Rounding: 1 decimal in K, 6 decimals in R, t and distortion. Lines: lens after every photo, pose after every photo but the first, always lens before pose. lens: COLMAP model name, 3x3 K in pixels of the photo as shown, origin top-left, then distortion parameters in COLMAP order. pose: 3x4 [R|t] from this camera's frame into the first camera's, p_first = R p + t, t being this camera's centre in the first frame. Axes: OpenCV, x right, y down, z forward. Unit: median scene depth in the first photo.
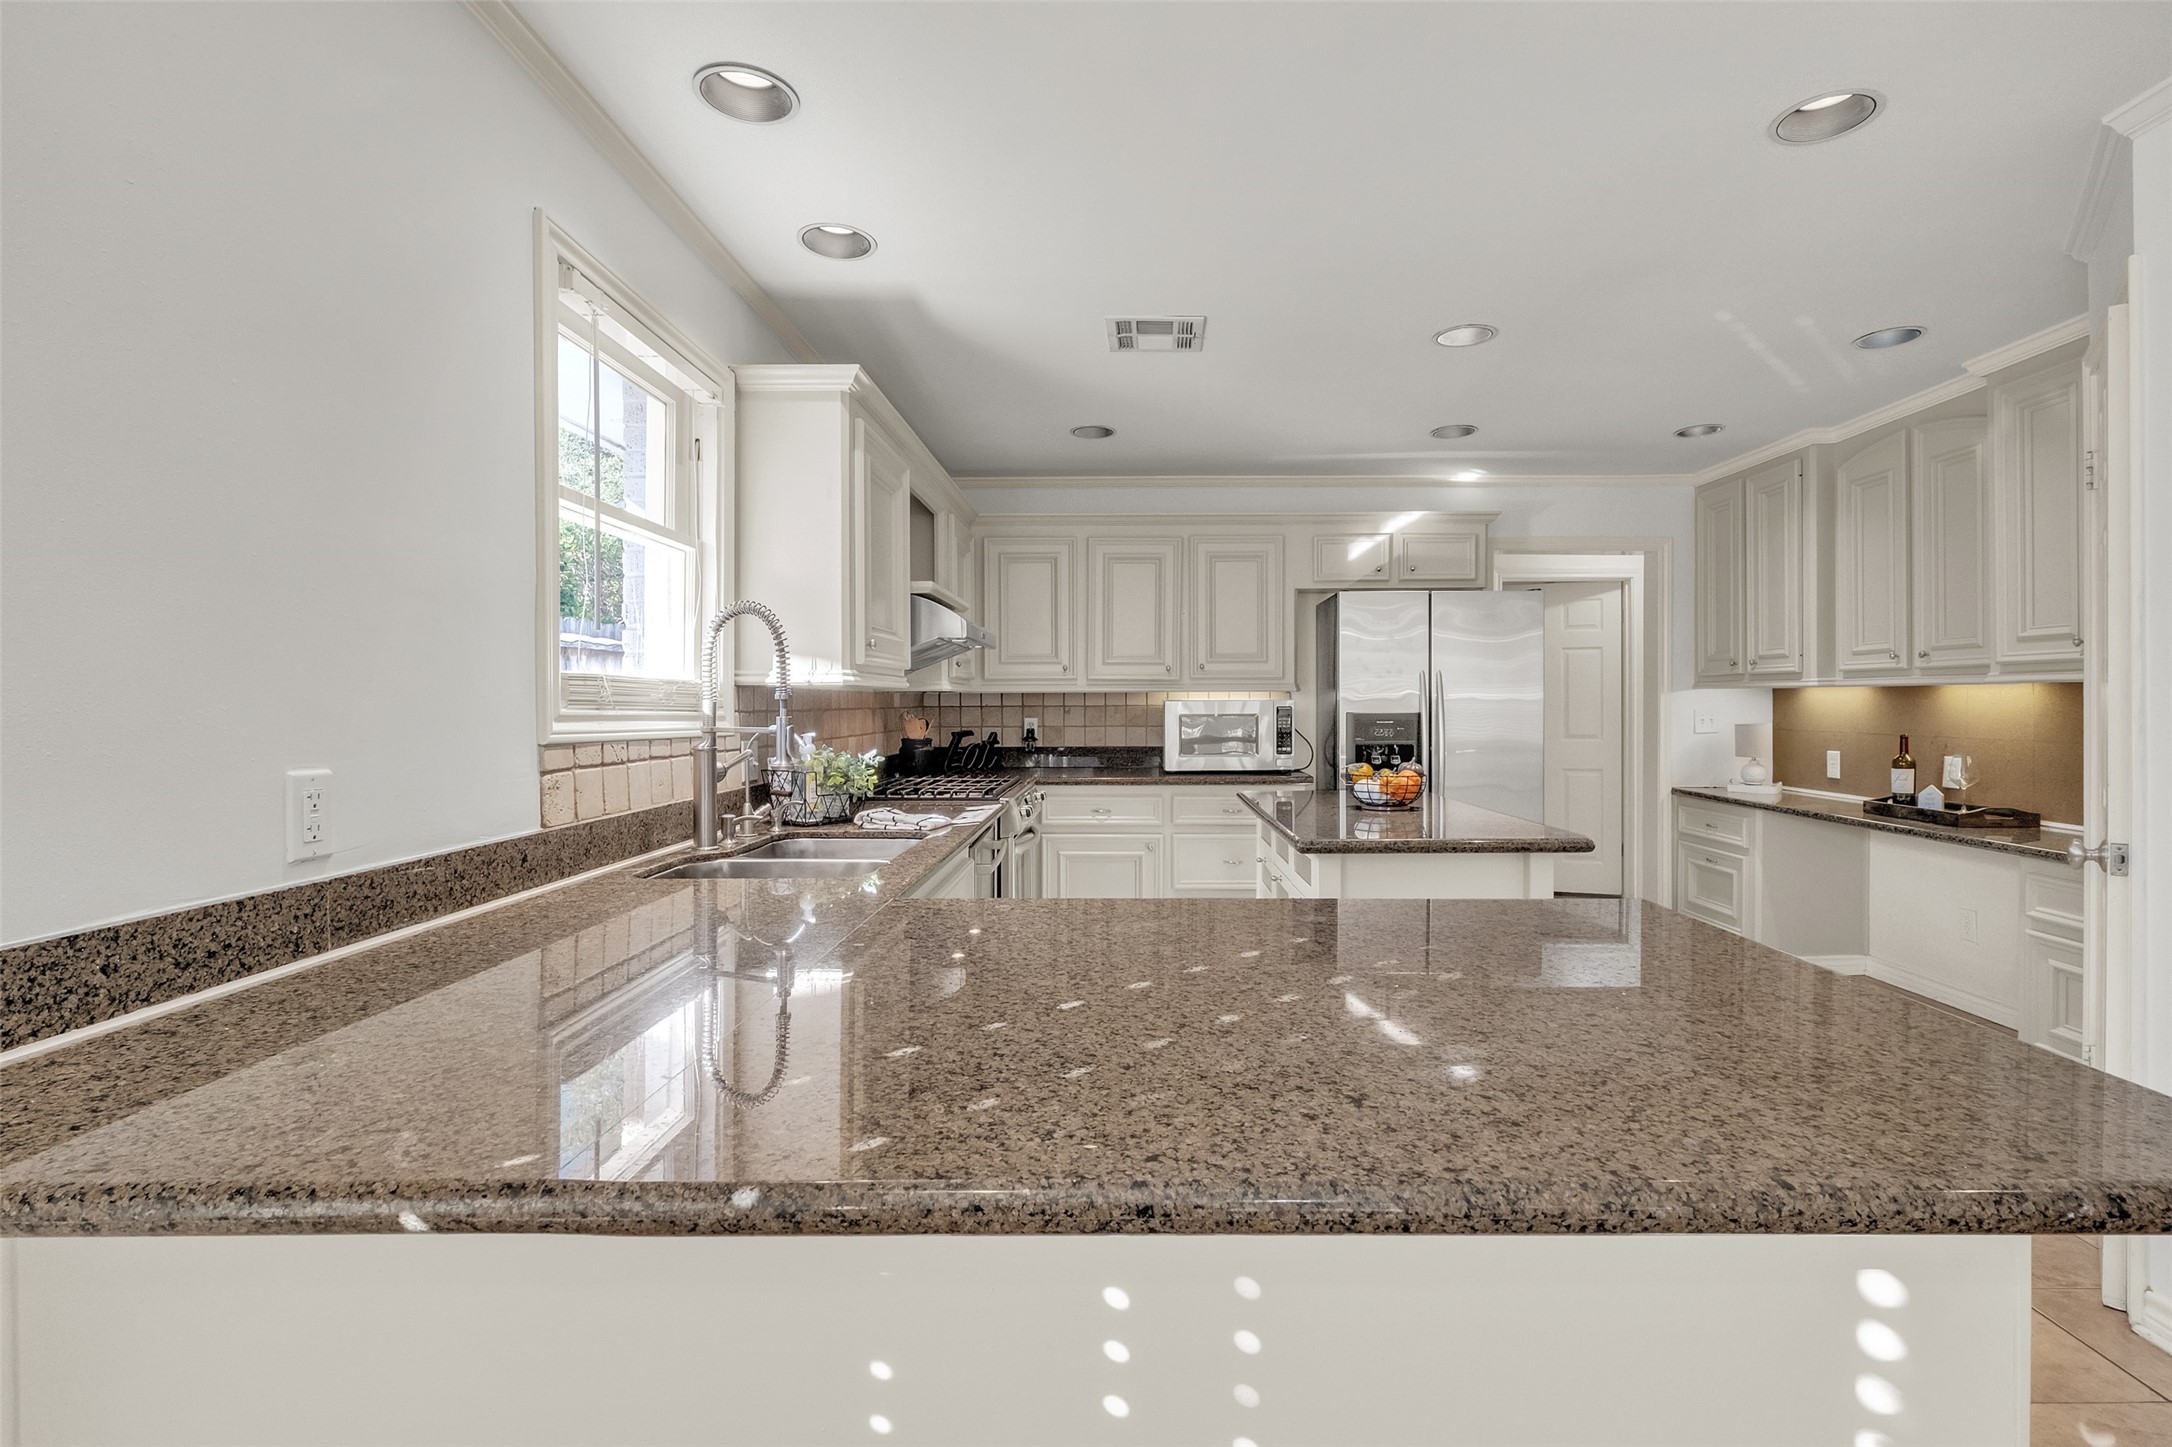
lens RADIAL K [[988.2, 0, 1090.6], [0, 988.2, 709.6], [0, 0, 1]] dist [-0.003299, -0.000272]
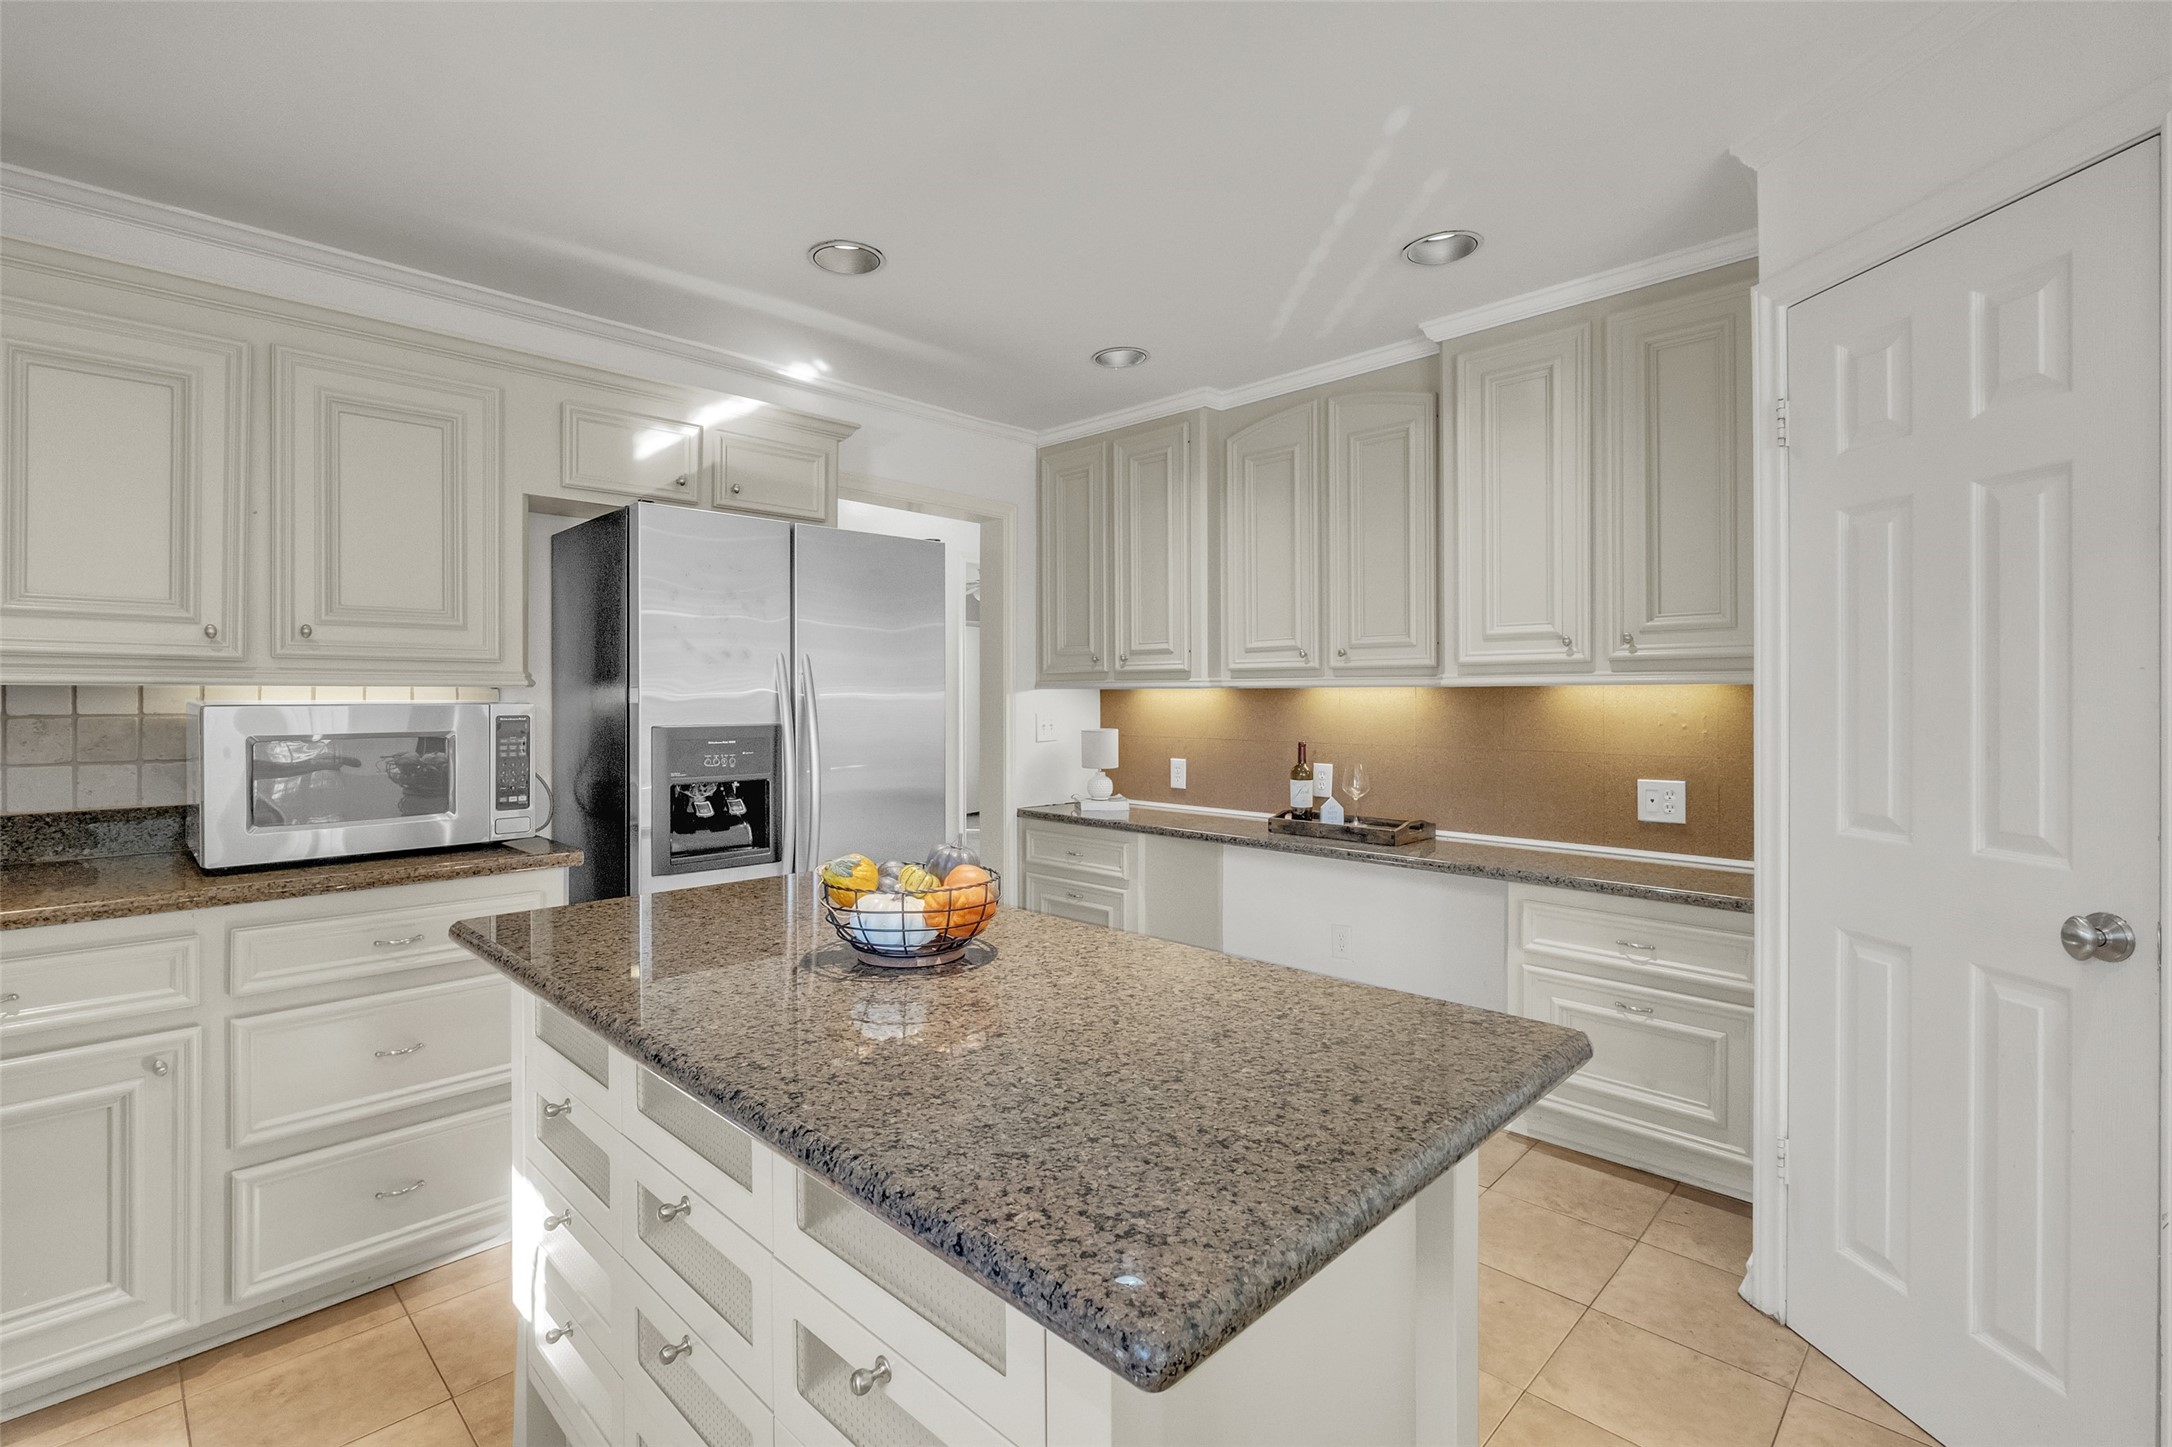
lens RADIAL K [[988.2, 0, 1074.6], [0, 988.2, 700.3], [0, 0, 1]] dist [-0.003299, -0.000272]
pose [[0.677446, 0.001390, 0.735571, 0.017523], [0.004902, 0.999967, -0.006404, -0.006531], [-0.735556, 0.007944, 0.677417, 0.450140]]
